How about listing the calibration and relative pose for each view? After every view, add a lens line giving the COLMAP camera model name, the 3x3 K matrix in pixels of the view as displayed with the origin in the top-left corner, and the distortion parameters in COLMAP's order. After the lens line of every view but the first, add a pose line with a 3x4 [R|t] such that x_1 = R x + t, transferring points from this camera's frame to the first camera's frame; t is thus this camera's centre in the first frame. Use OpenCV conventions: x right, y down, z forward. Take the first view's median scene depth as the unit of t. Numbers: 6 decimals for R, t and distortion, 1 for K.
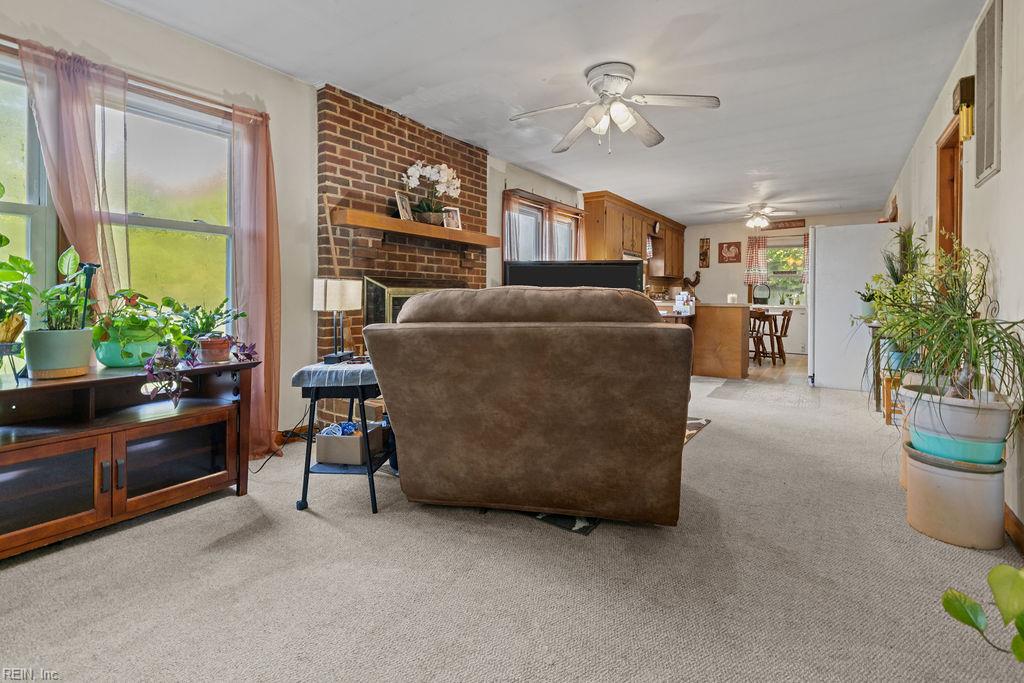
lens RADIAL K [[466.1, 0, 502.8], [0, 466.1, 301.2], [0, 0, 1]] dist [-0.013829, -0.000698]
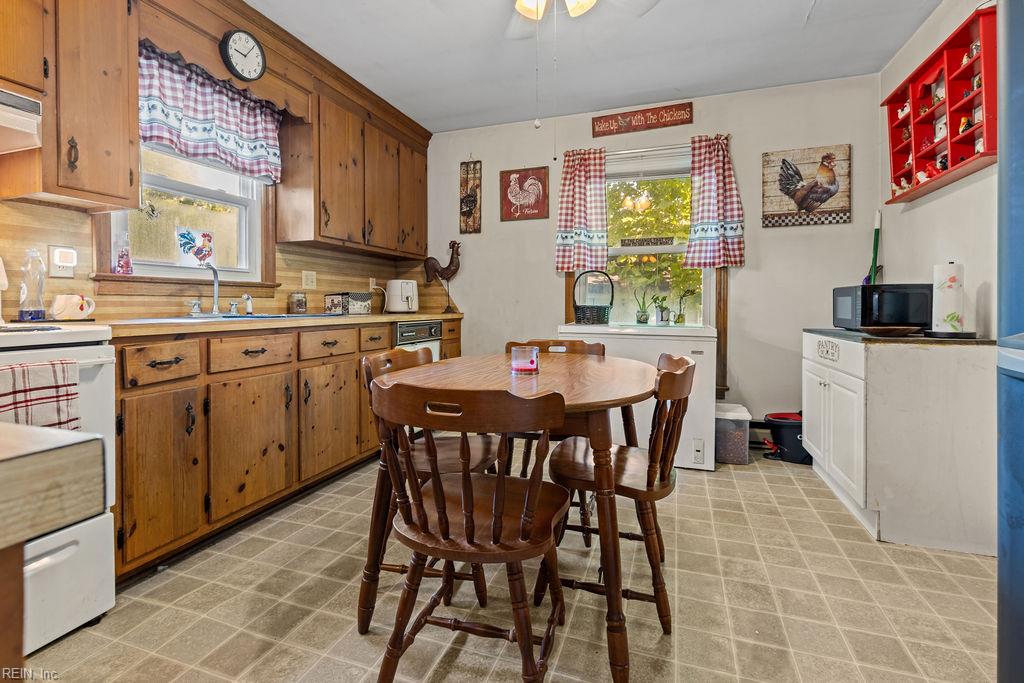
lens RADIAL K [[466.1, 0, 524.9], [0, 466.1, 307.4], [0, 0, 1]] dist [-0.013829, -0.000698]
pose [[0.950507, -0.005192, 0.310661, 0.391354], [0.006900, 0.999967, -0.004399, -0.005368], [-0.310628, 0.006324, 0.950511, 0.664985]]
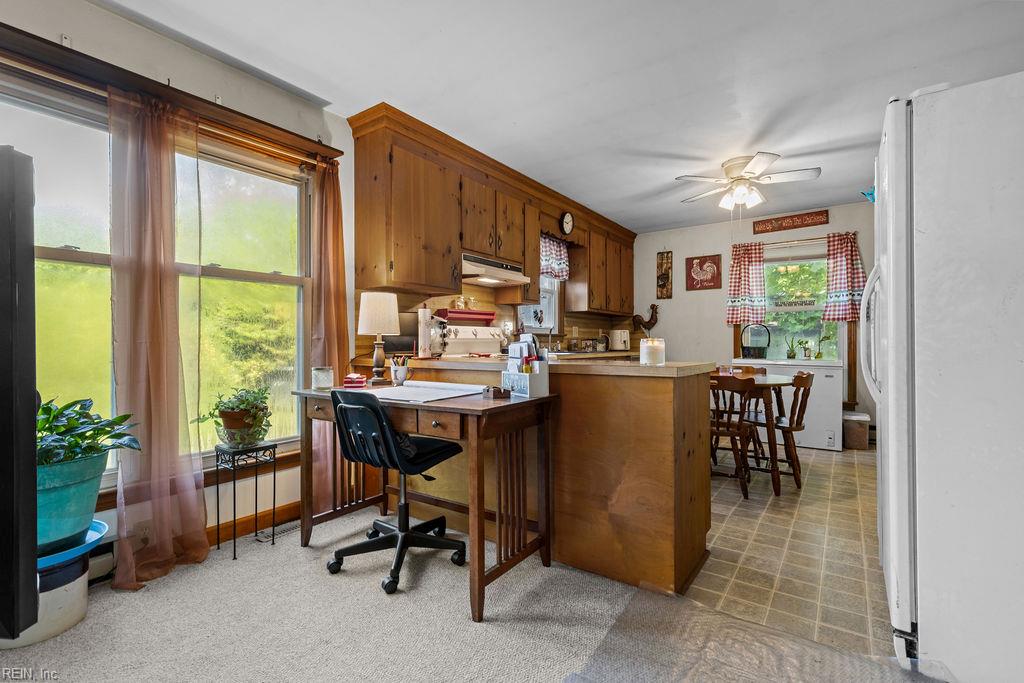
lens RADIAL K [[466.1, 0, 512.6], [0, 466.1, 340.2], [0, 0, 1]] dist [-0.013829, -0.000698]
pose [[0.999972, -0.003567, 0.006596, 0.252151], [0.003698, 0.999796, -0.019839, -0.005695], [-0.006524, 0.019863, 0.999781, 0.425001]]
